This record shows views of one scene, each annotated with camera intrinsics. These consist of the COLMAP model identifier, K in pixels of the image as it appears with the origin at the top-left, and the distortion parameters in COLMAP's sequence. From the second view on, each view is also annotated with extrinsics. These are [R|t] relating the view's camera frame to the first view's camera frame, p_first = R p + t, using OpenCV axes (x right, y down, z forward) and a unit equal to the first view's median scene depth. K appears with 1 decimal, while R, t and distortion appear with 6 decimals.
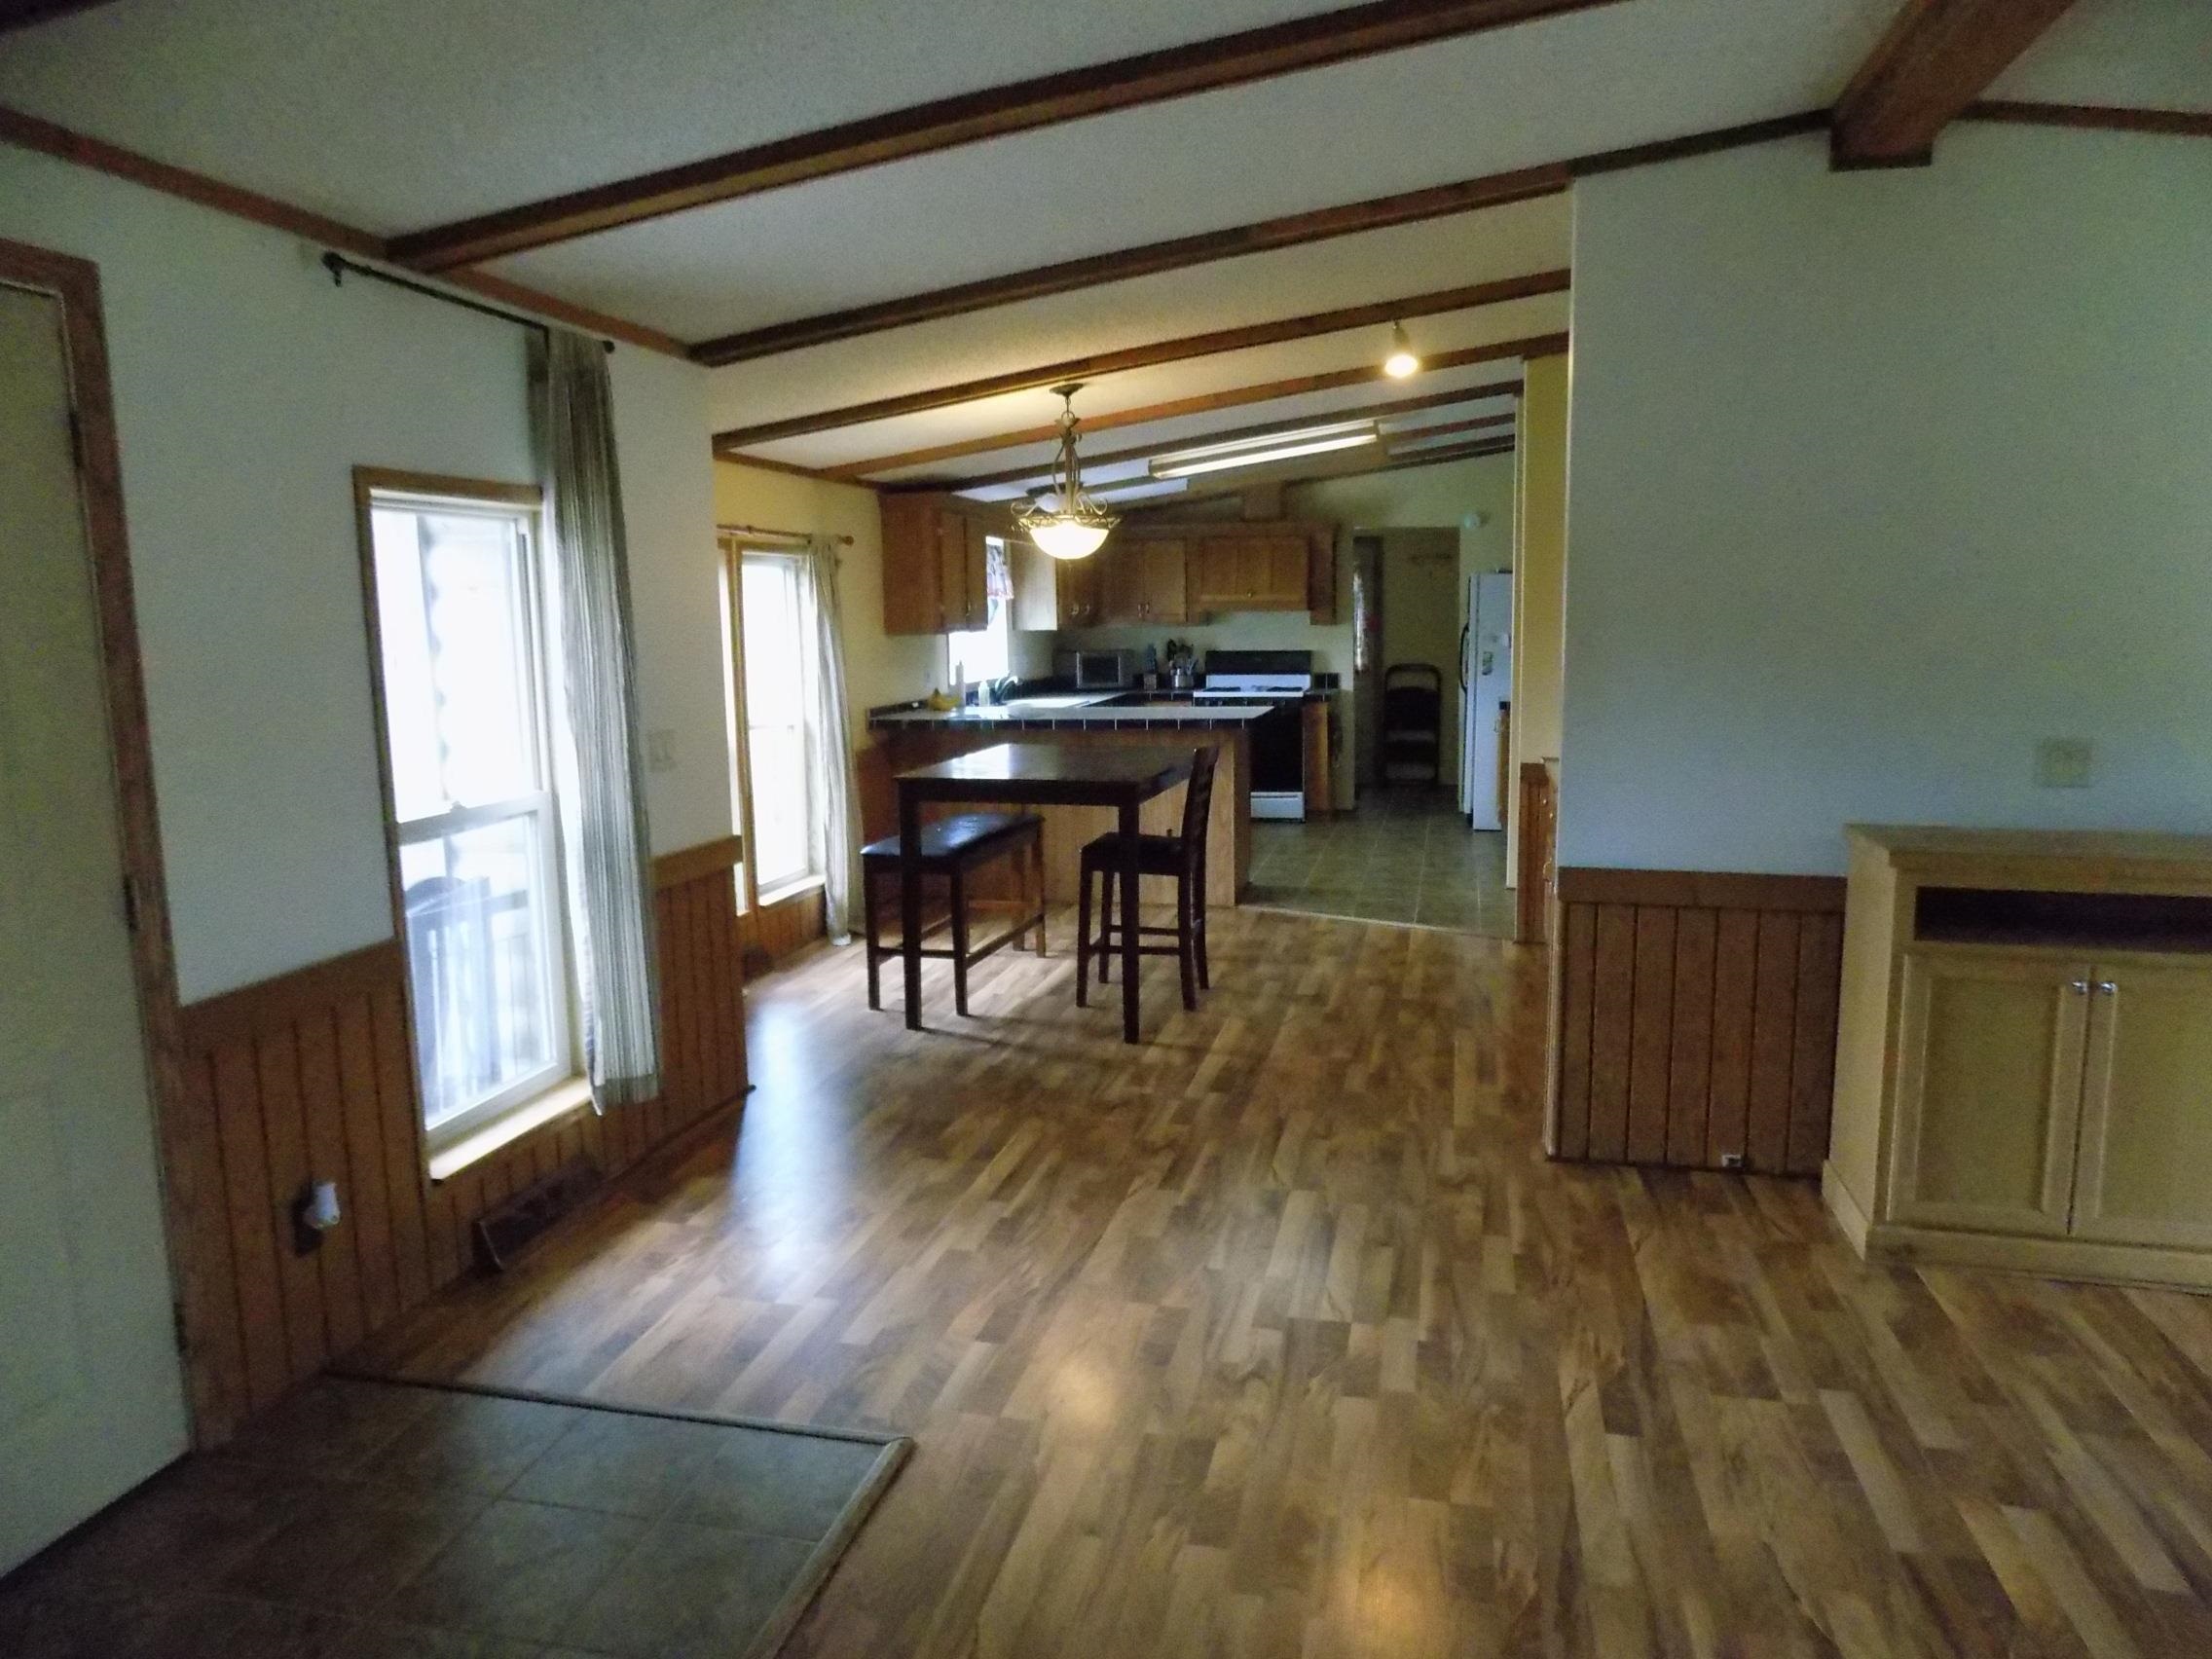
lens RADIAL K [[1500.5, 0, 1122.6], [0, 1500.5, 822.7], [0, 0, 1]] dist [-0.064364, 0.078668]
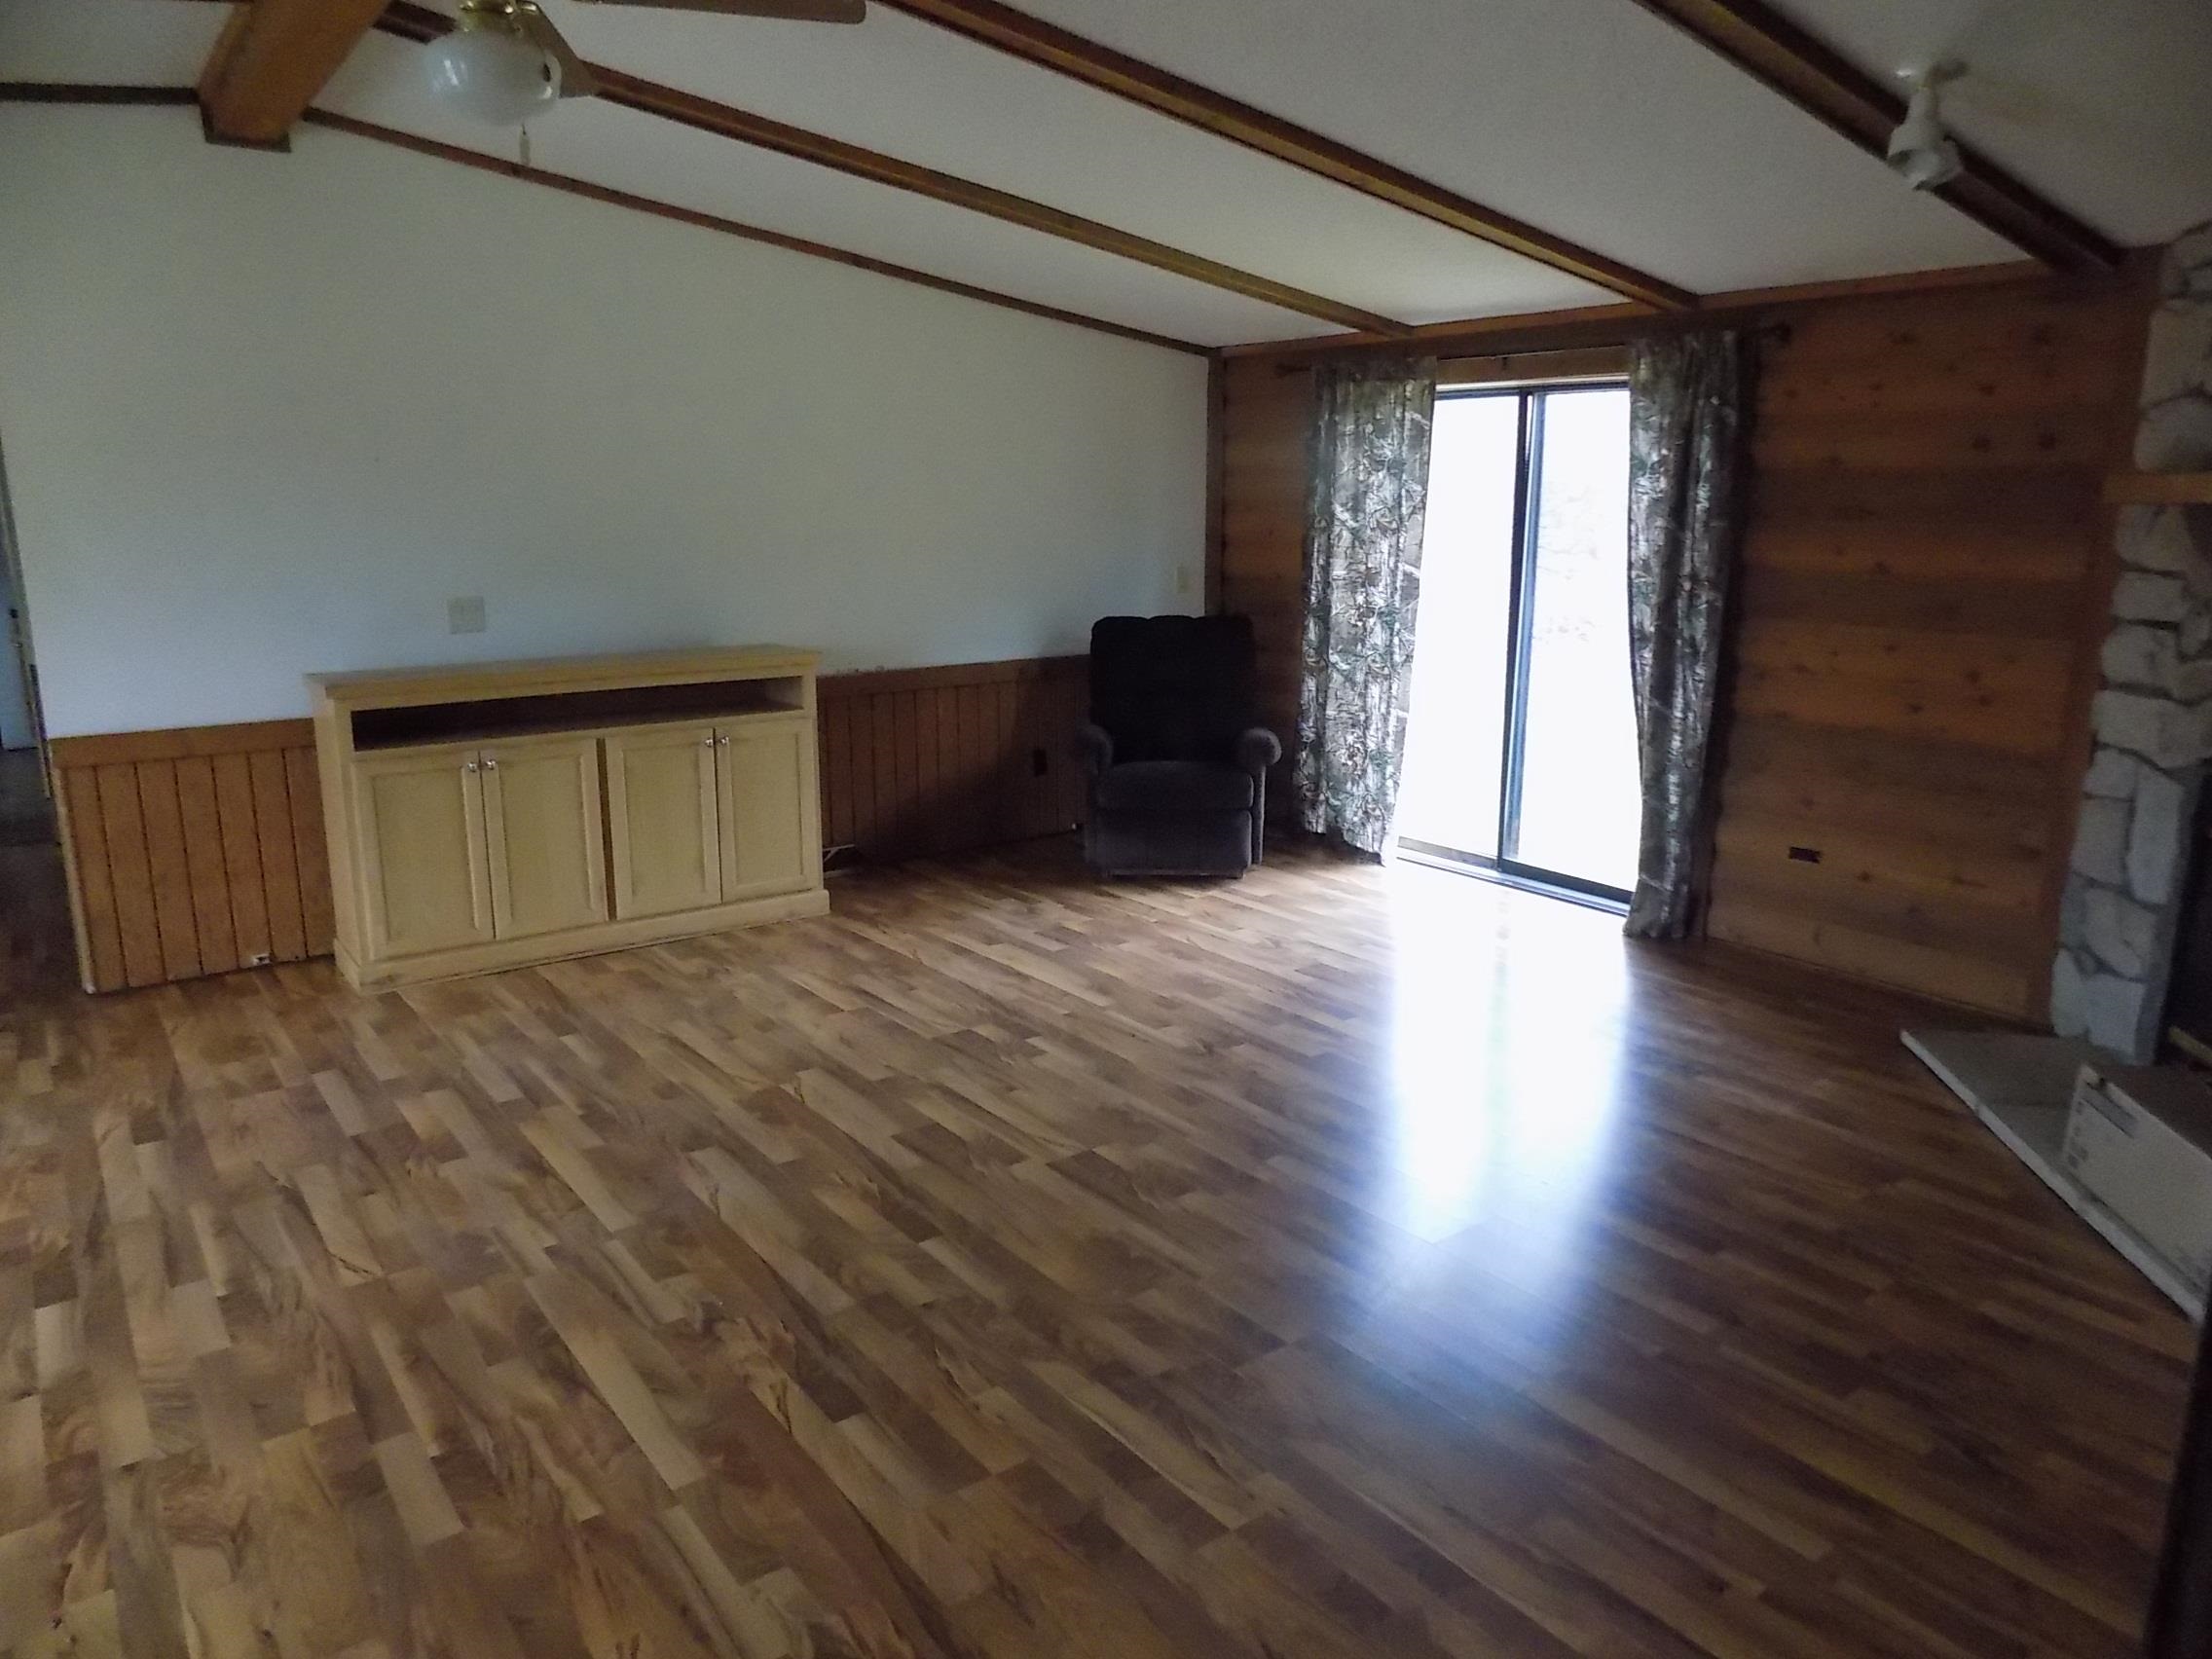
lens RADIAL K [[1500.5, 0, 1114.0], [0, 1500.5, 813.3], [0, 0, 1]] dist [-0.064364, 0.078668]
pose [[0.648010, -0.151113, 0.746491, -0.016563], [0.107493, 0.988455, 0.106783, 0.032721], [-0.754009, 0.011046, 0.656772, -0.201636]]
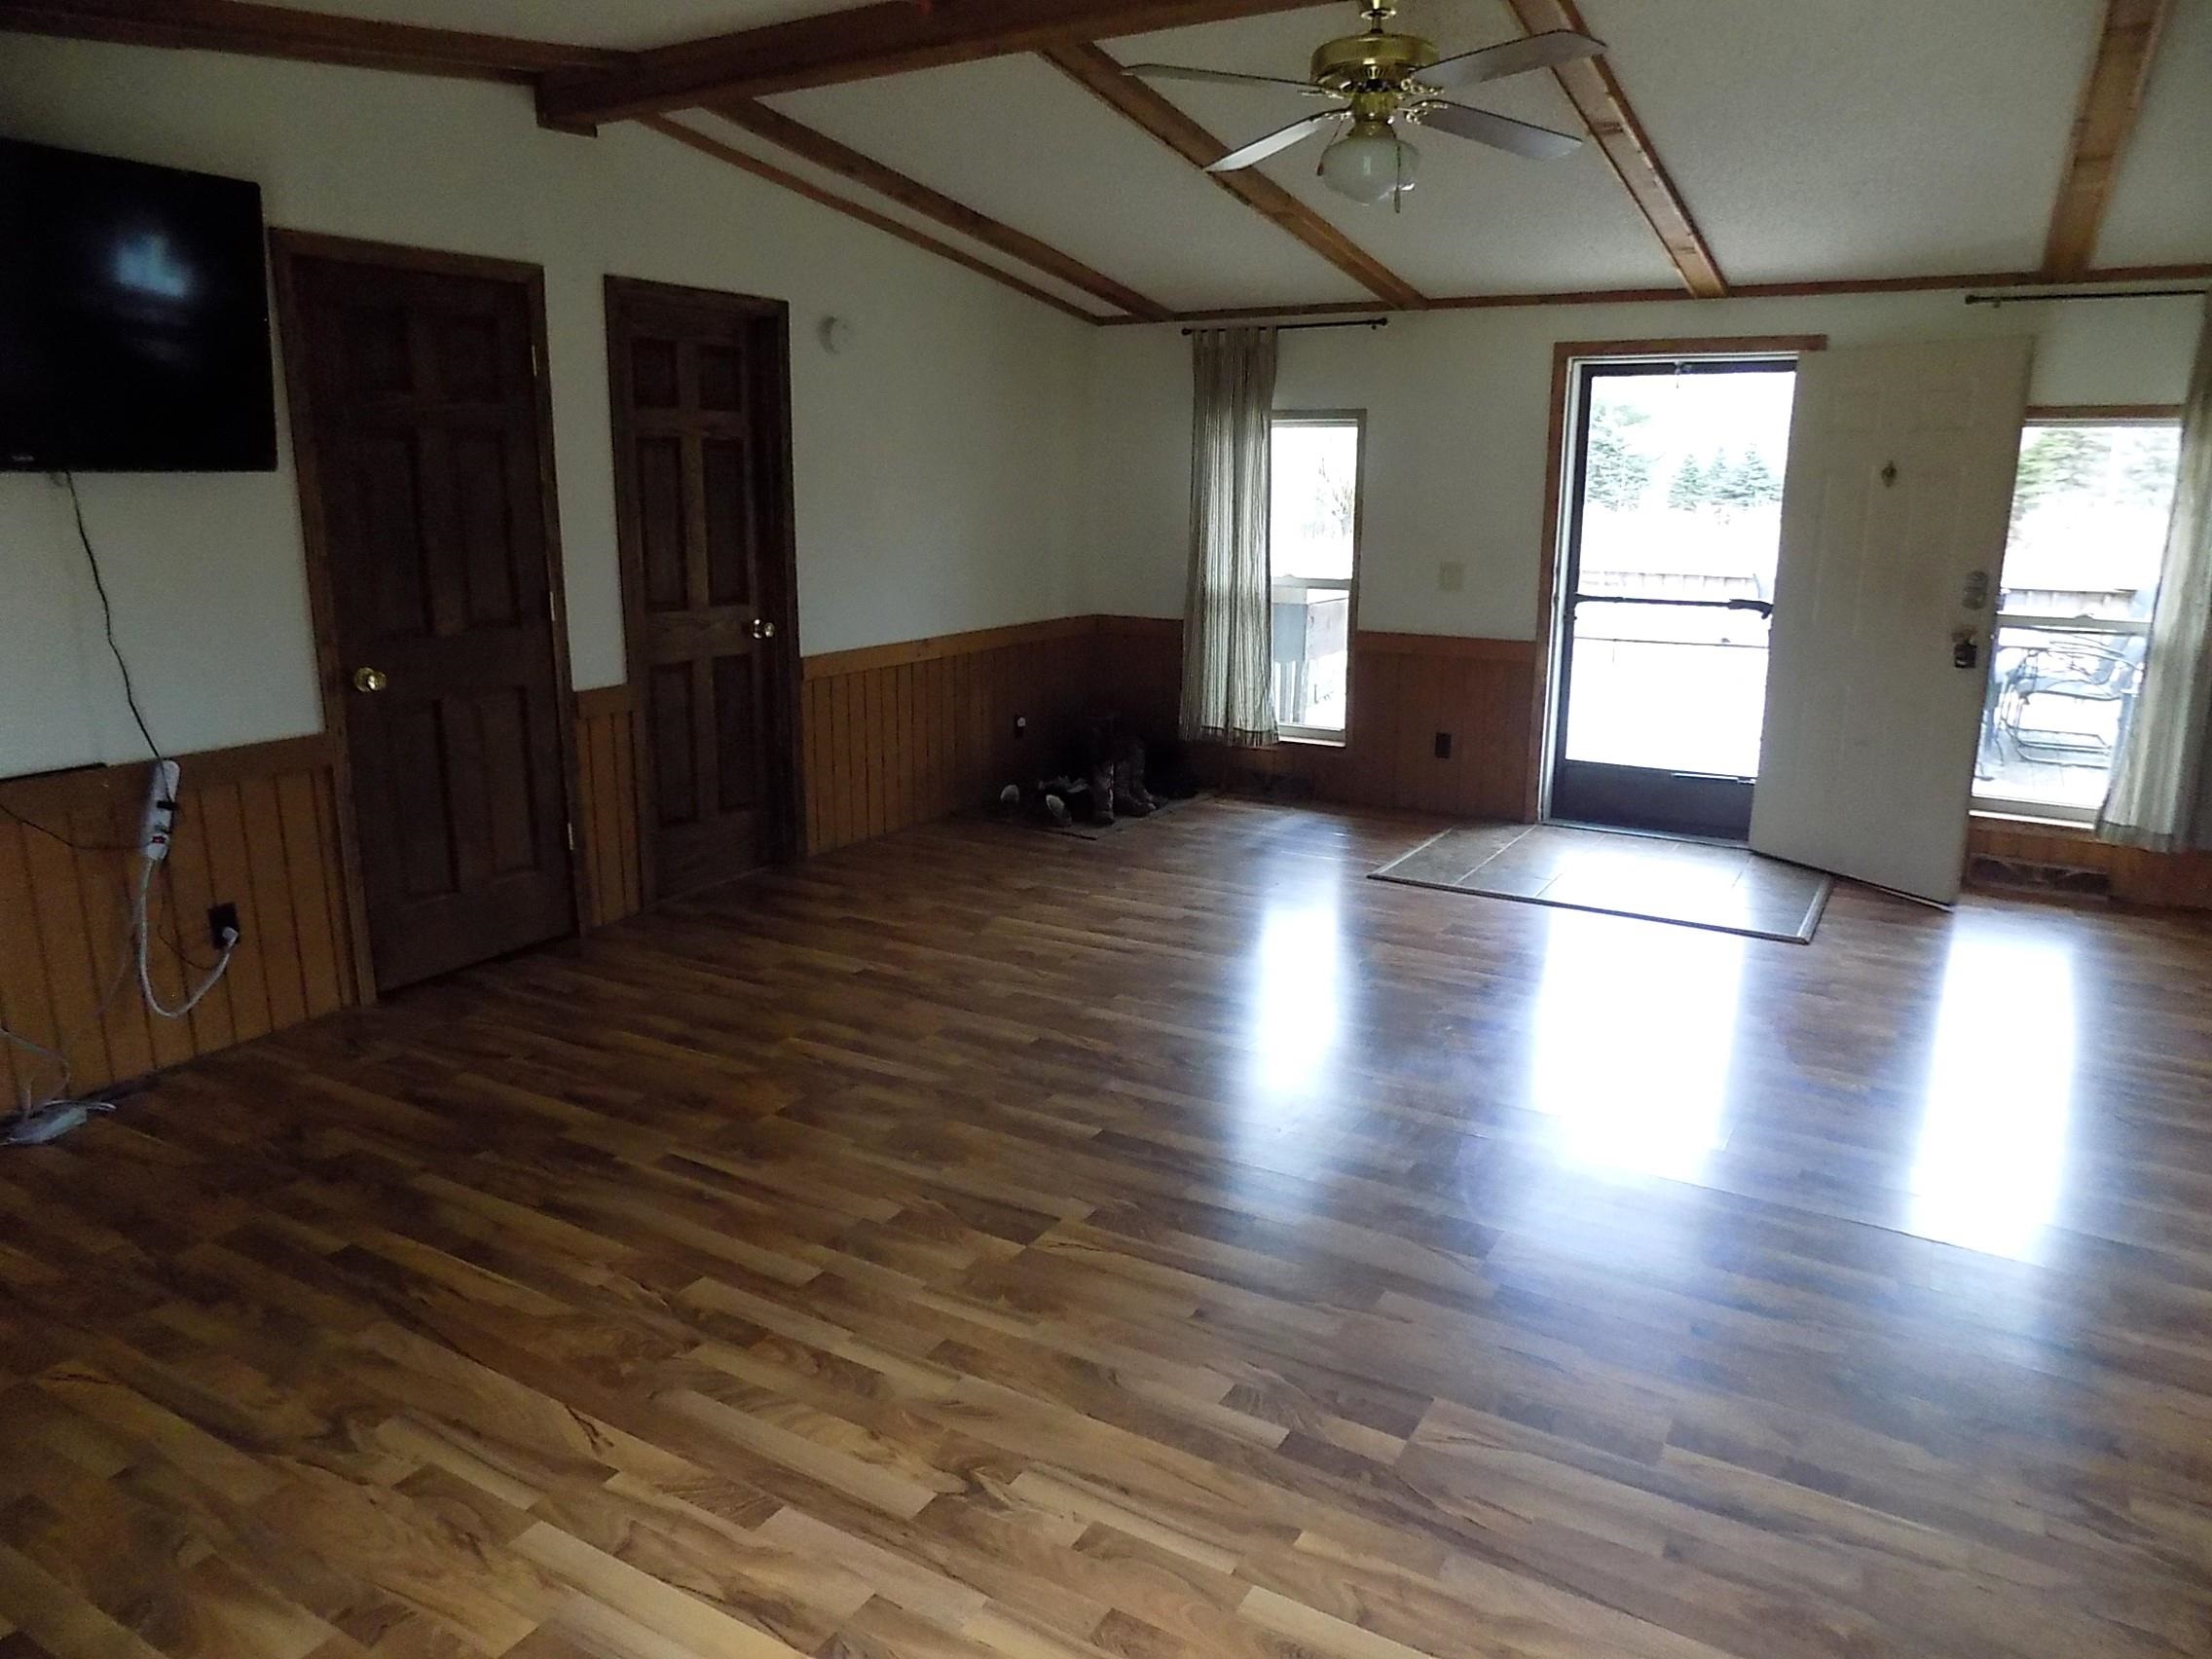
lens RADIAL K [[1500.5, 0, 1093.6], [0, 1500.5, 813.3], [0, 0, 1]] dist [-0.064364, 0.078668]
pose [[-0.324353, 0.208387, -0.922697, 0.722700], [-0.141649, 0.953735, 0.265190, -0.040194], [0.935270, 0.216714, -0.279829, 0.260143]]
